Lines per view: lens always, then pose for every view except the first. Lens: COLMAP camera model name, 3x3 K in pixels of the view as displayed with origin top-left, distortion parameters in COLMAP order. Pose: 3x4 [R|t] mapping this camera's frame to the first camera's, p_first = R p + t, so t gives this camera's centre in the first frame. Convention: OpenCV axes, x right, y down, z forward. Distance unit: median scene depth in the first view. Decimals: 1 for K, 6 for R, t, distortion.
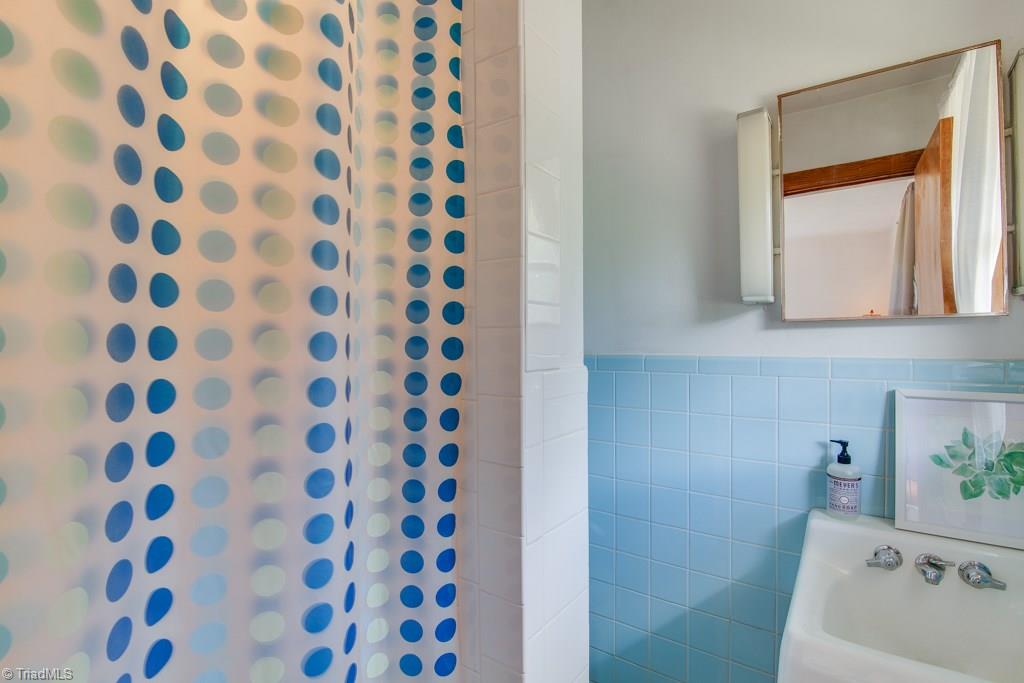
lens RADIAL K [[471.1, 0, 517.8], [0, 471.1, 343.9], [0, 0, 1]] dist [-0.010198, -0.006256]
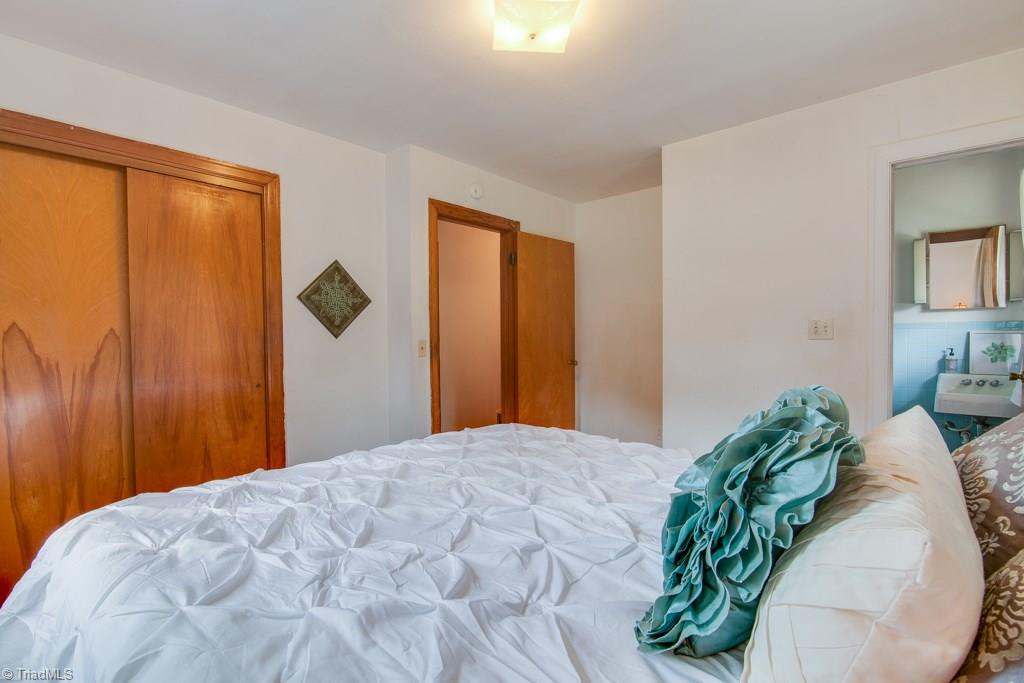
lens RADIAL K [[471.1, 0, 517.8], [0, 471.1, 343.9], [0, 0, 1]] dist [-0.010198, -0.006256]
pose [[0.994129, 0.001534, -0.108194, -1.759002], [-0.000371, 0.999942, 0.010772, 0.142029], [0.108204, -0.010669, 0.994071, -2.281193]]
